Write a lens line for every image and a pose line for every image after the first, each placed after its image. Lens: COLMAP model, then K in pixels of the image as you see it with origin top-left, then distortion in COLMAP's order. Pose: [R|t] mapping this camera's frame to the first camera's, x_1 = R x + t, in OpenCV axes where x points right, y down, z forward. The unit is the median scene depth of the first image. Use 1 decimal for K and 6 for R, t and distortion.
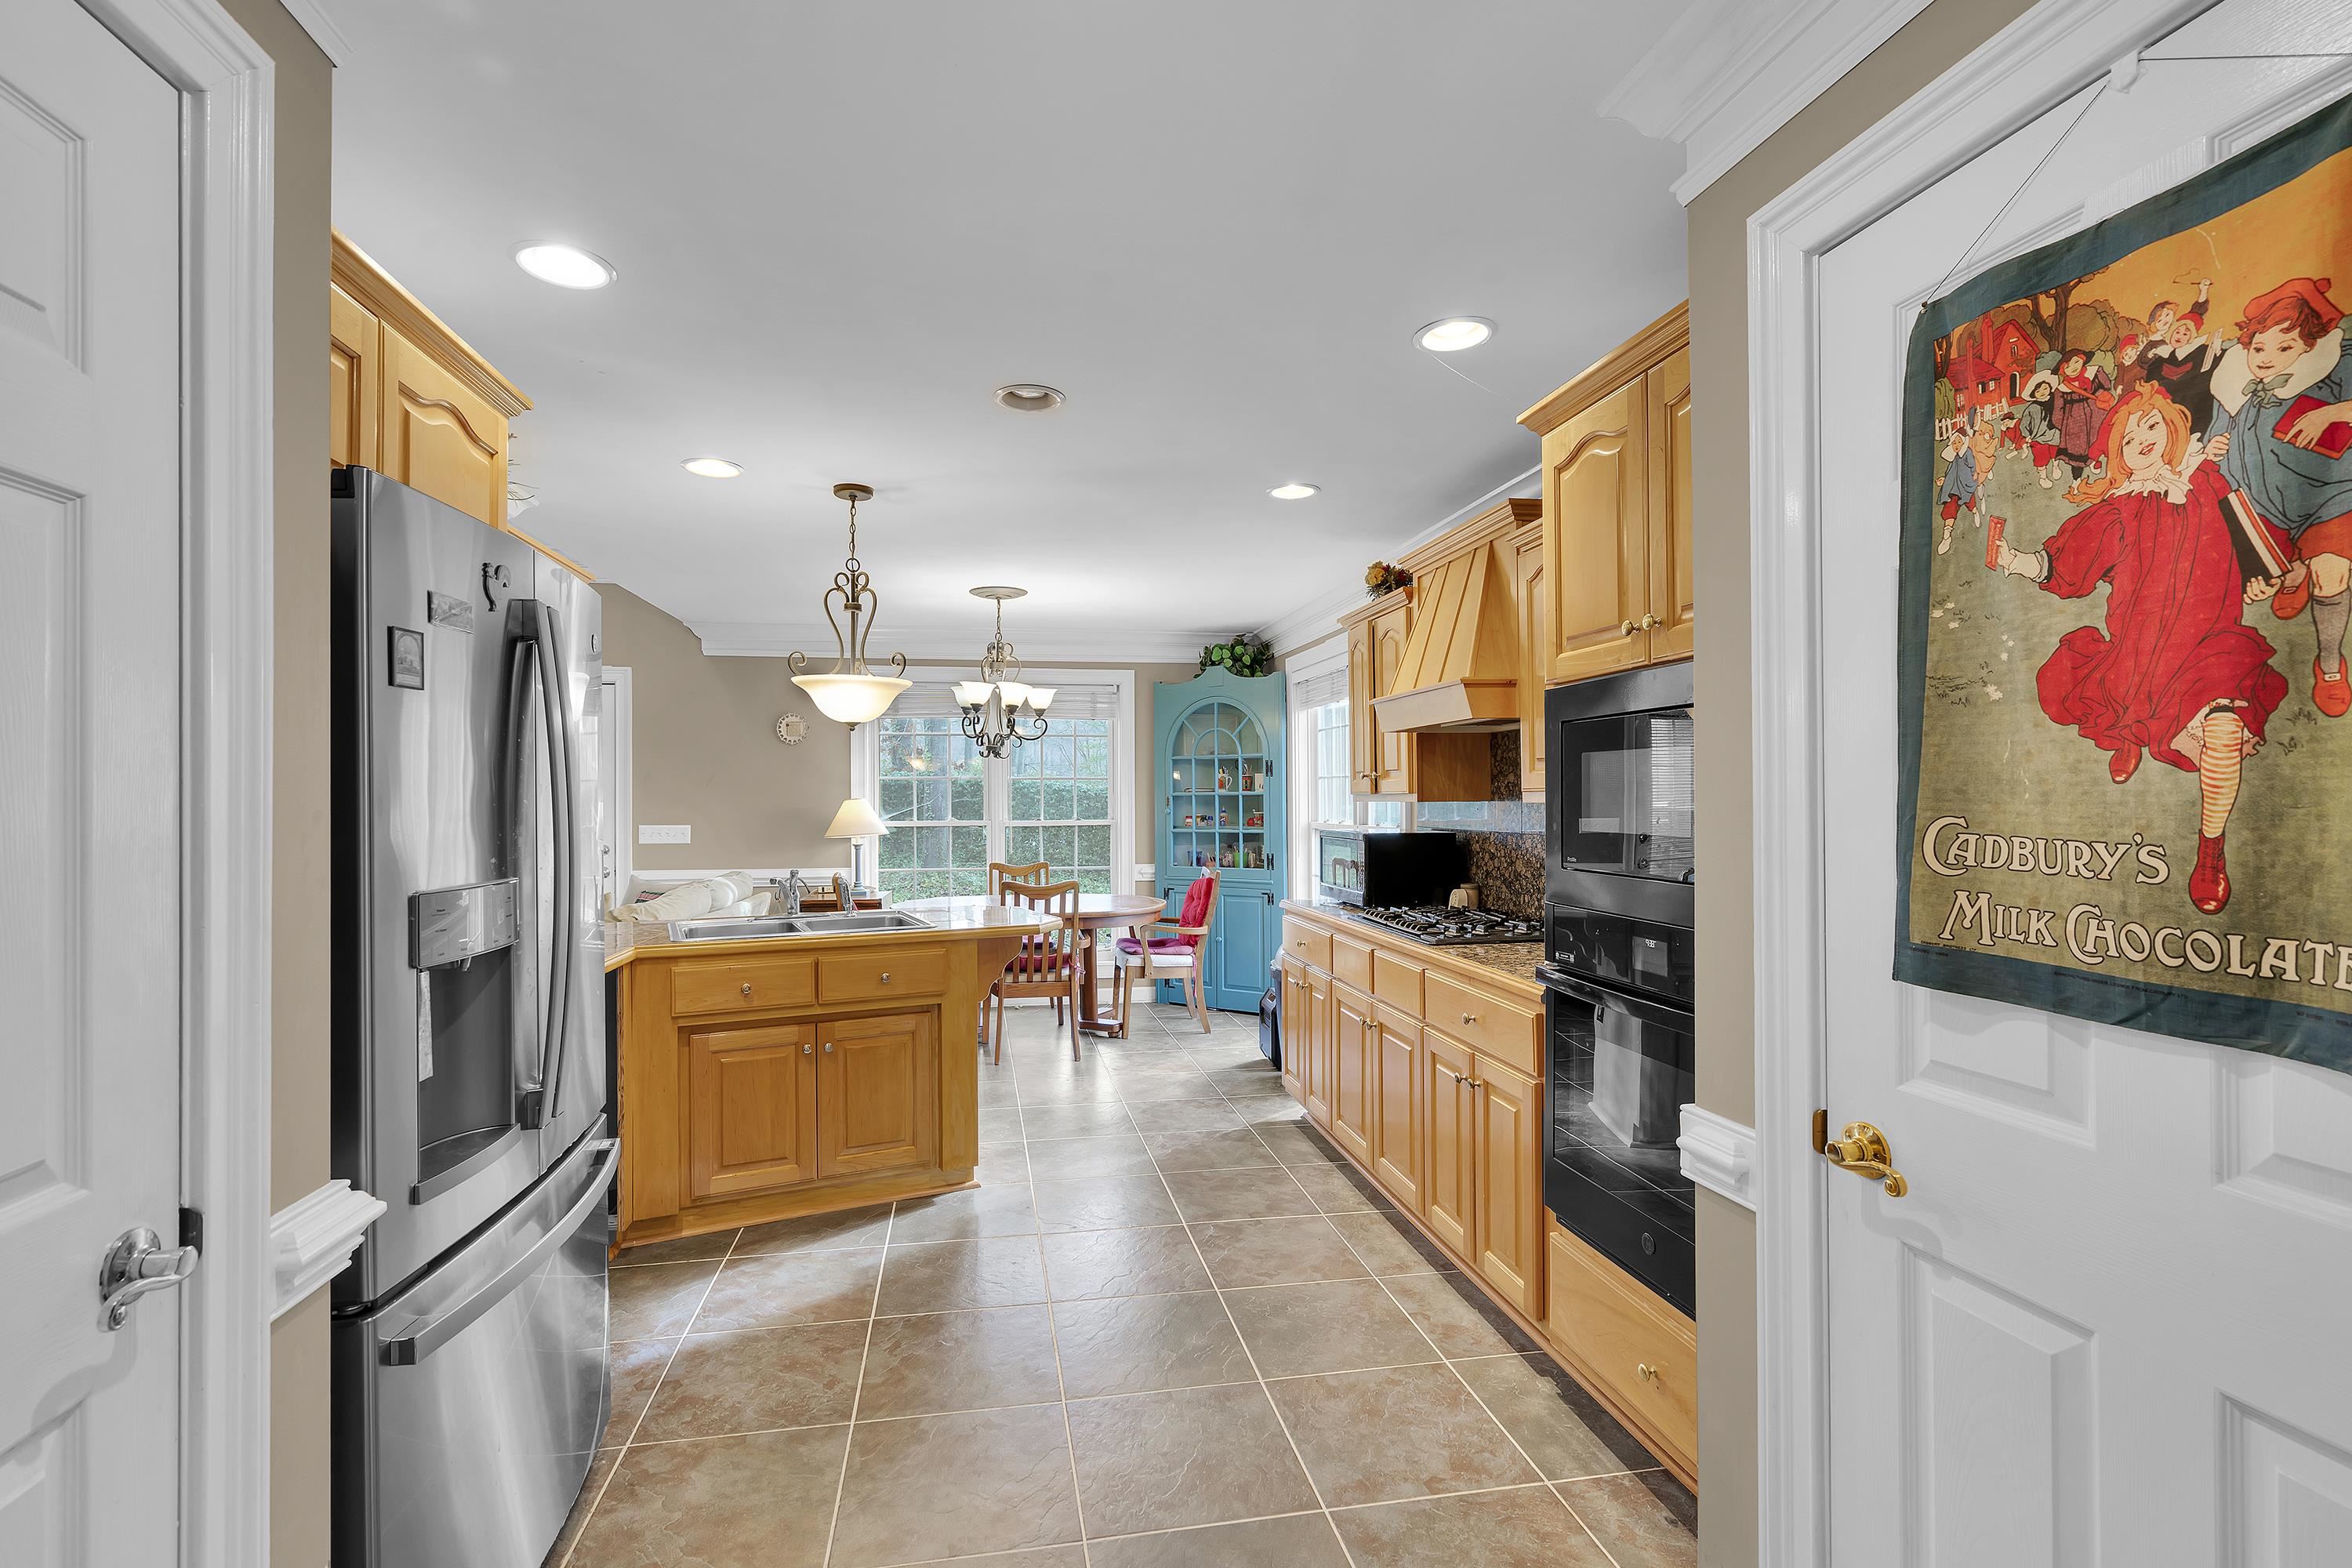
lens RADIAL K [[1070.6, 0, 1171.2], [0, 1070.6, 783.9], [0, 0, 1]] dist [0.000701, 0.000465]
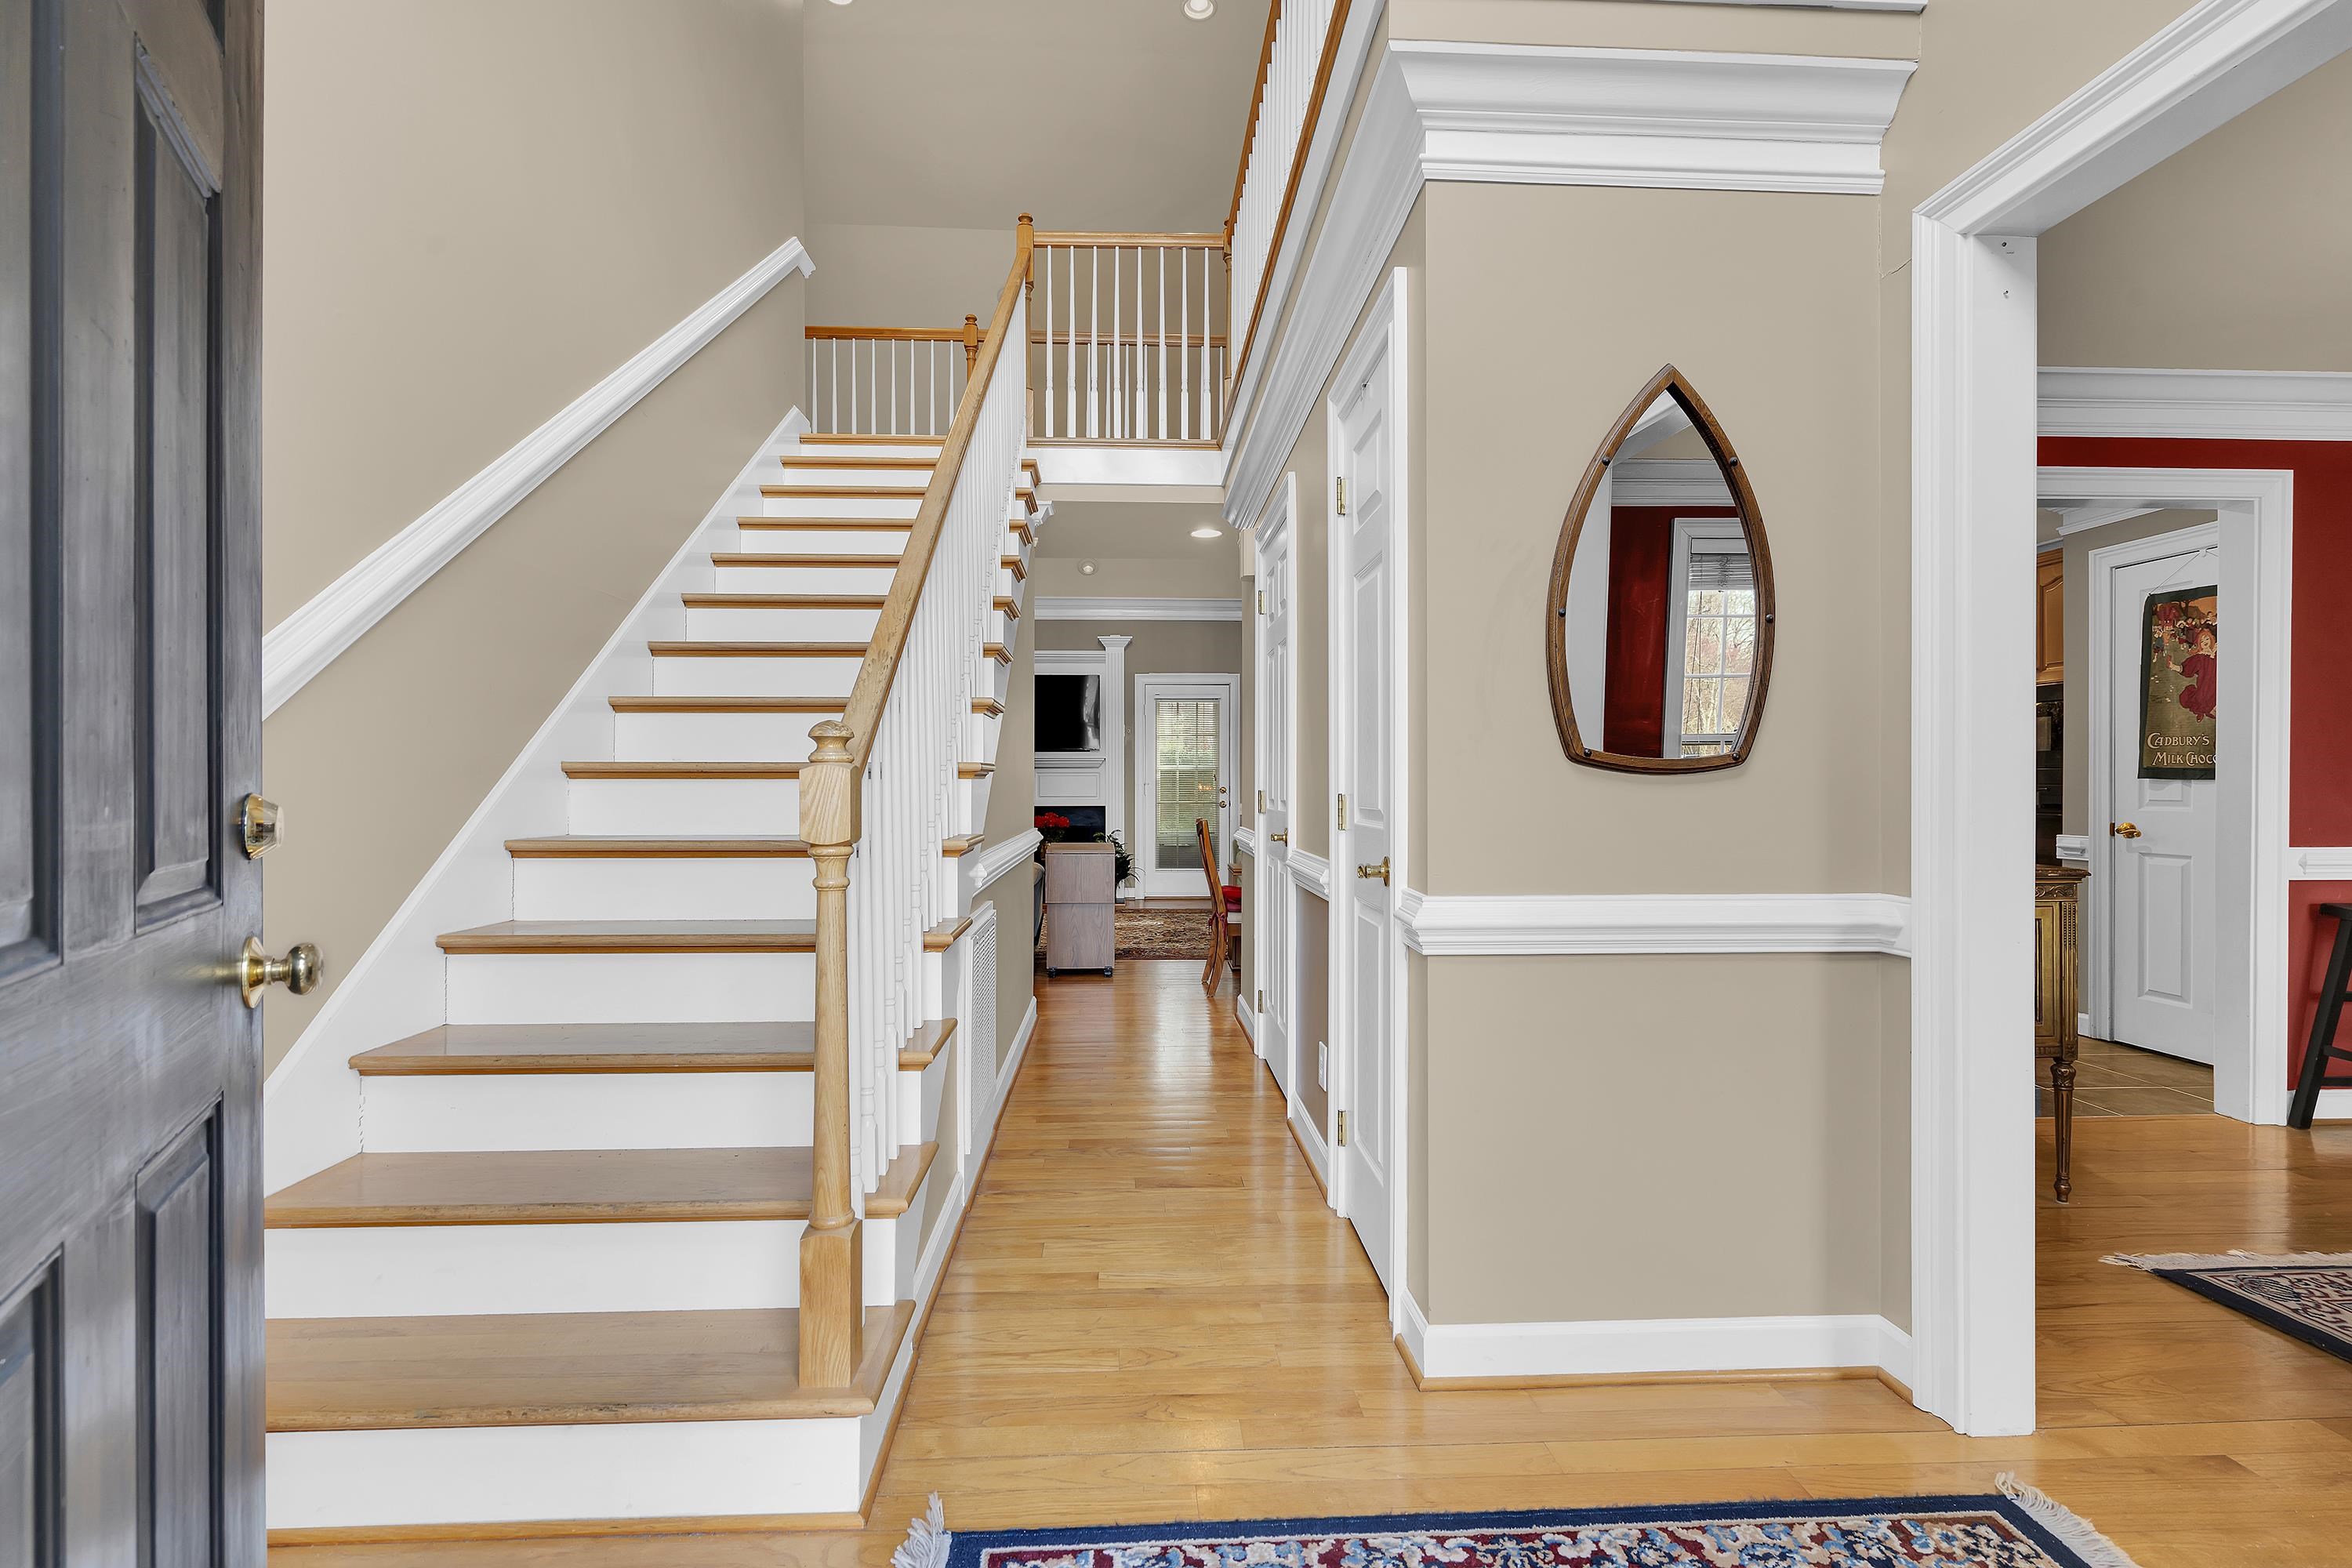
lens RADIAL K [[1062.7, 0, 1170.4], [0, 1062.7, 778.0], [0, 0, 1]] dist [-0.001099, 0.001210]
pose [[0.991778, 0.002718, -0.127943, -2.130535], [-0.001539, 0.999955, 0.009310, 0.153702], [0.127963, -0.009036, 0.991738, -3.010422]]
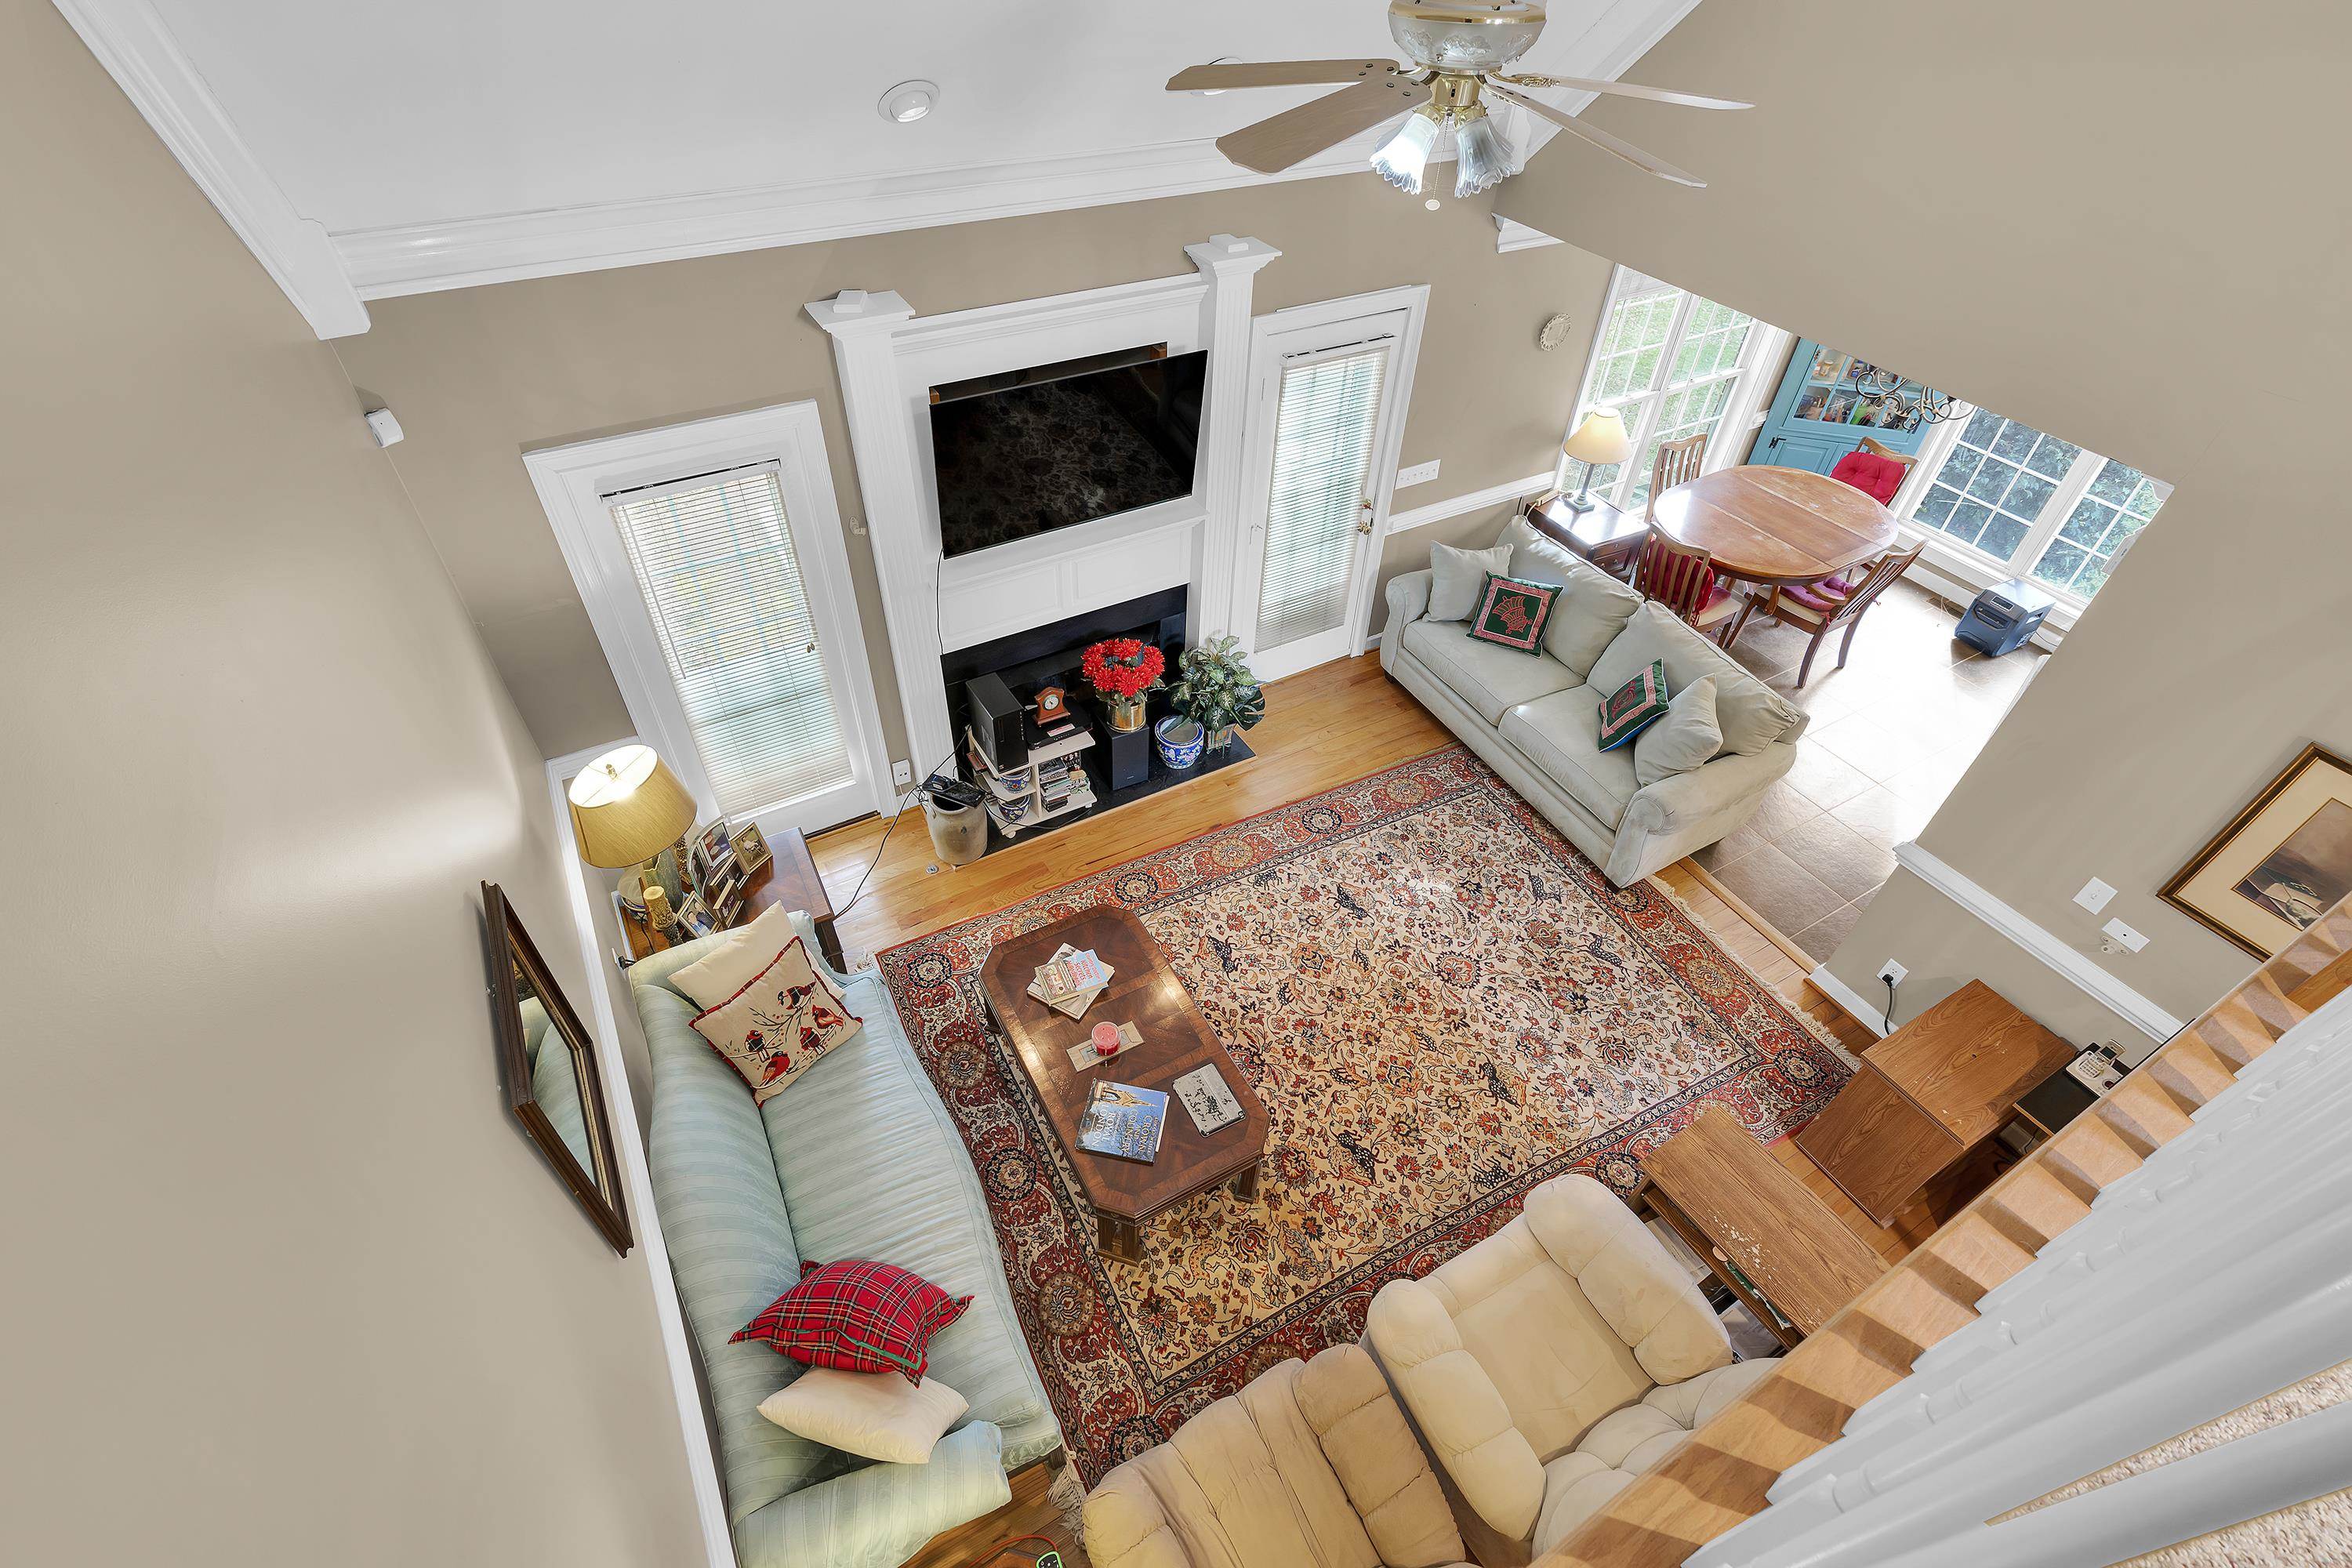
lens RADIAL K [[1062.7, 0, 1170.4], [0, 1062.7, 778.0], [0, 0, 1]] dist [-0.001099, 0.001210]
pose [[0.942460, -0.204448, 0.264517, -5.067691], [-0.037158, 0.722253, 0.690630, -2.001339], [-0.332246, -0.660721, 0.673098, 1.553373]]
